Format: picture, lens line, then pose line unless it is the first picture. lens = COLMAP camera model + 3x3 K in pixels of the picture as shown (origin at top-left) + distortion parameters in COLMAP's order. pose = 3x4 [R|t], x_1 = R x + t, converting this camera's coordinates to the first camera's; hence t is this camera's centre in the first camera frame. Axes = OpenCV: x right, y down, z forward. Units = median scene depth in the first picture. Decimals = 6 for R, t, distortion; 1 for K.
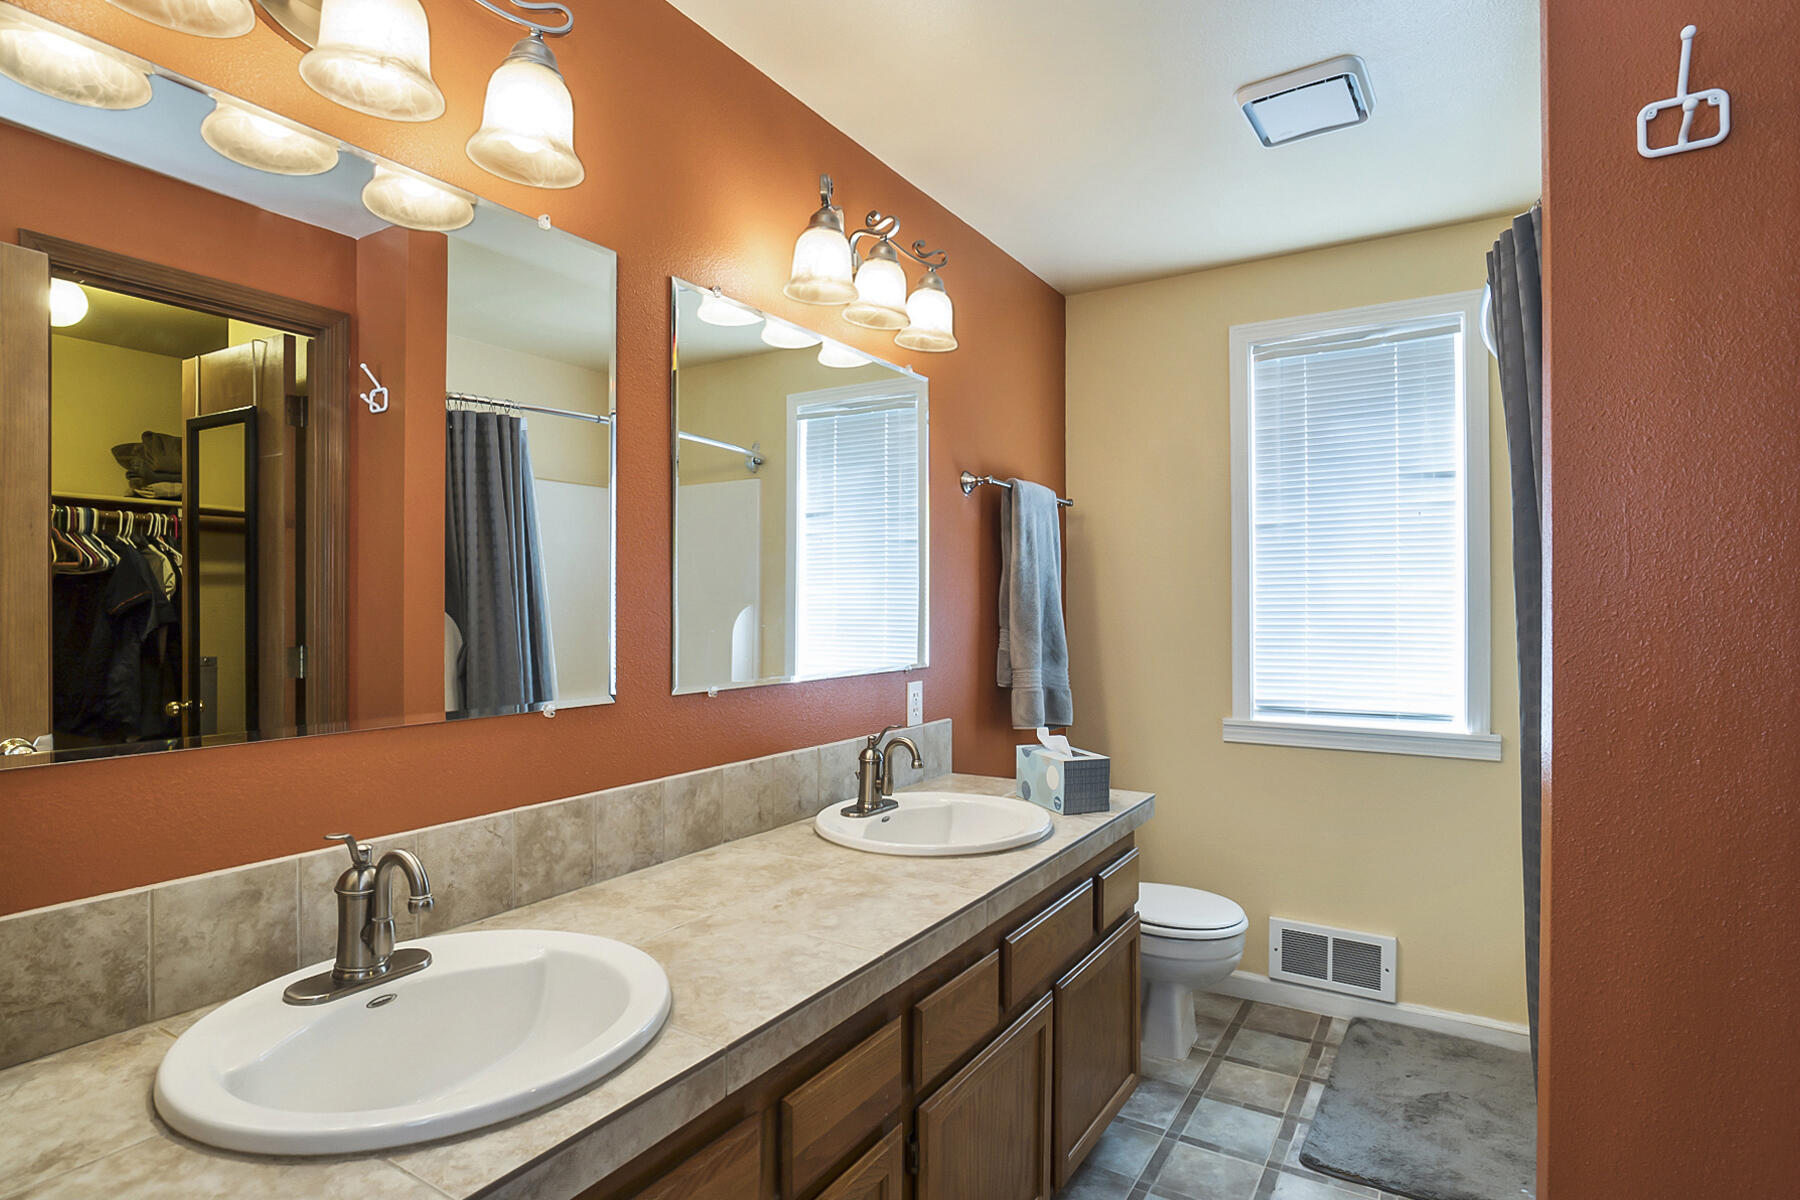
lens RADIAL K [[920.2, 0, 900.0], [0, 920.2, 600.0], [0, 0, 1]] dist [0.035154, 0.000168]
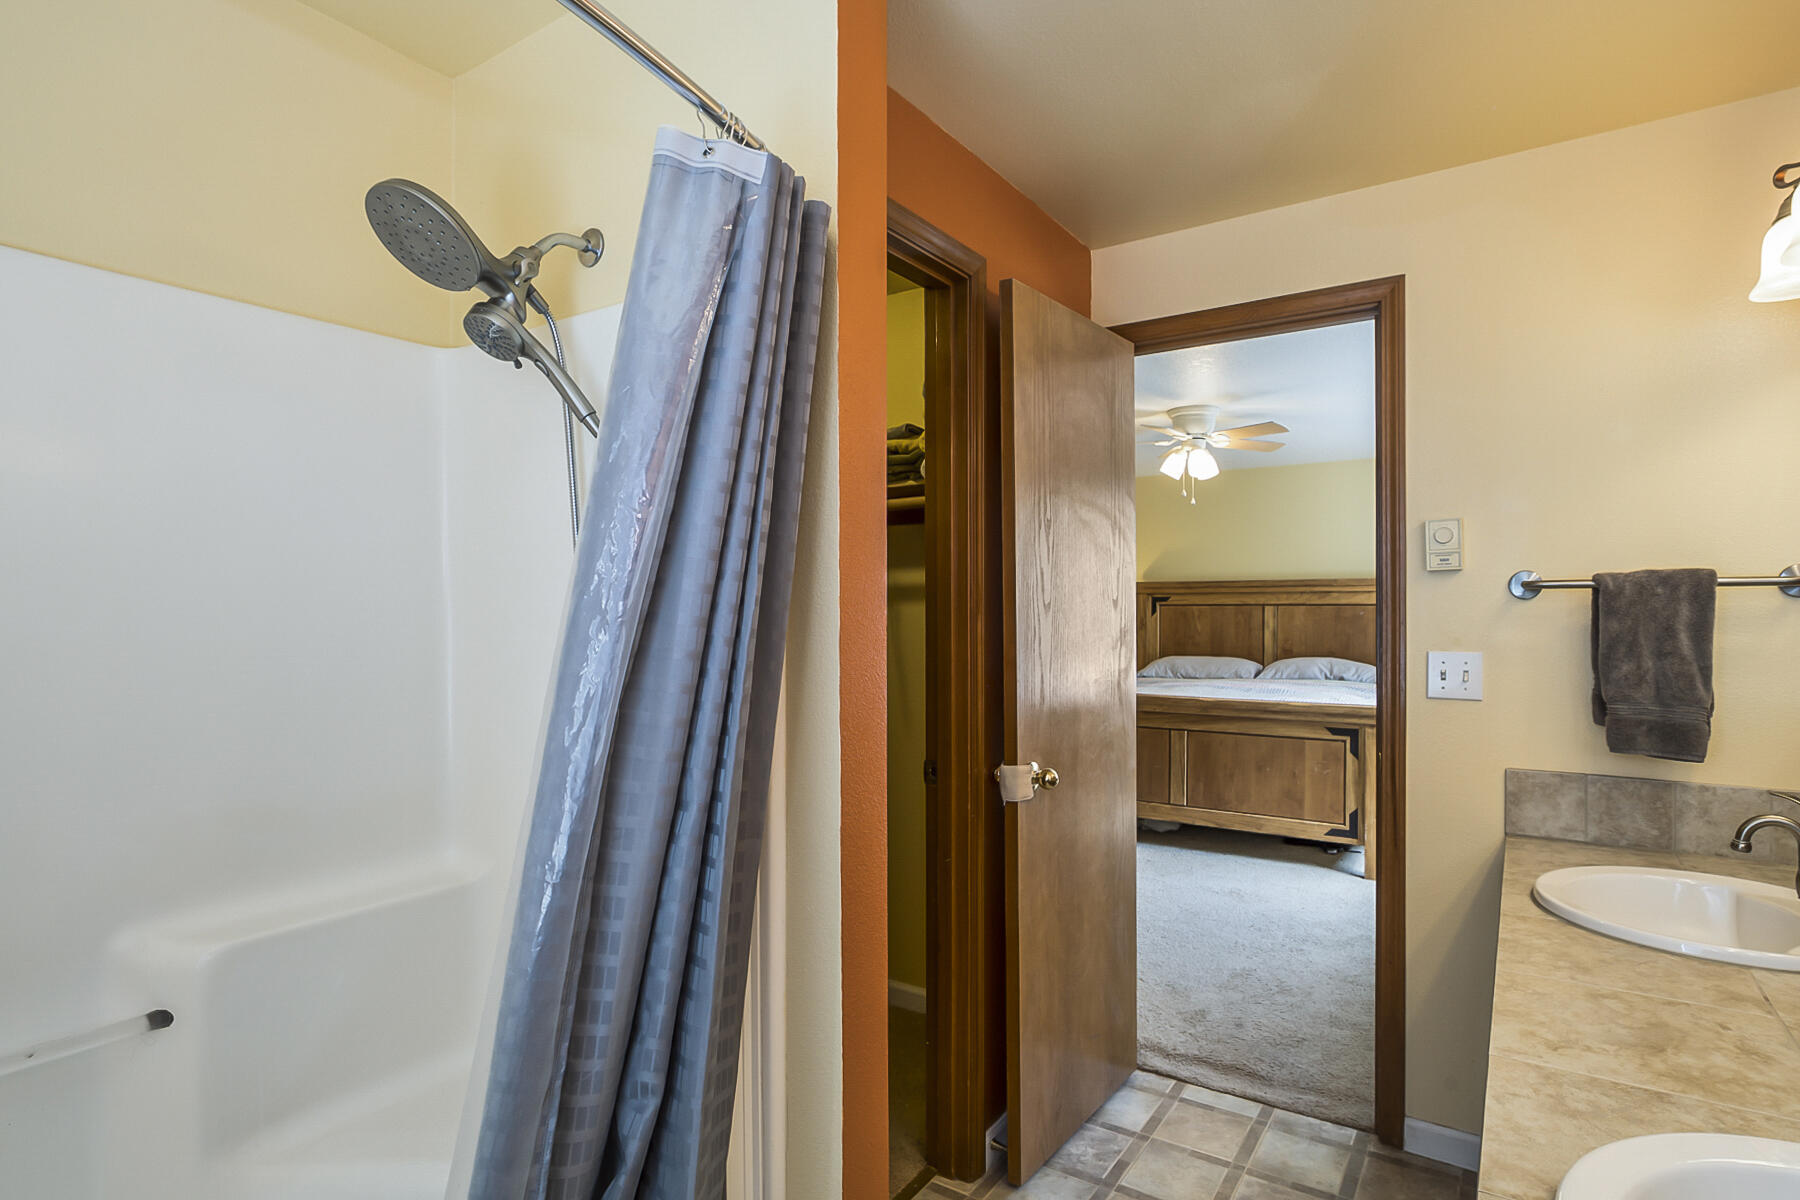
lens RADIAL K [[920.2, 0, 900.0], [0, 920.2, 600.0], [0, 0, 1]] dist [0.035154, 0.000168]
pose [[-0.999023, 0.003689, 0.044047, 0.602744], [0.002572, 0.999675, -0.025372, -0.033441], [-0.044127, -0.025234, -0.998707, 2.018528]]
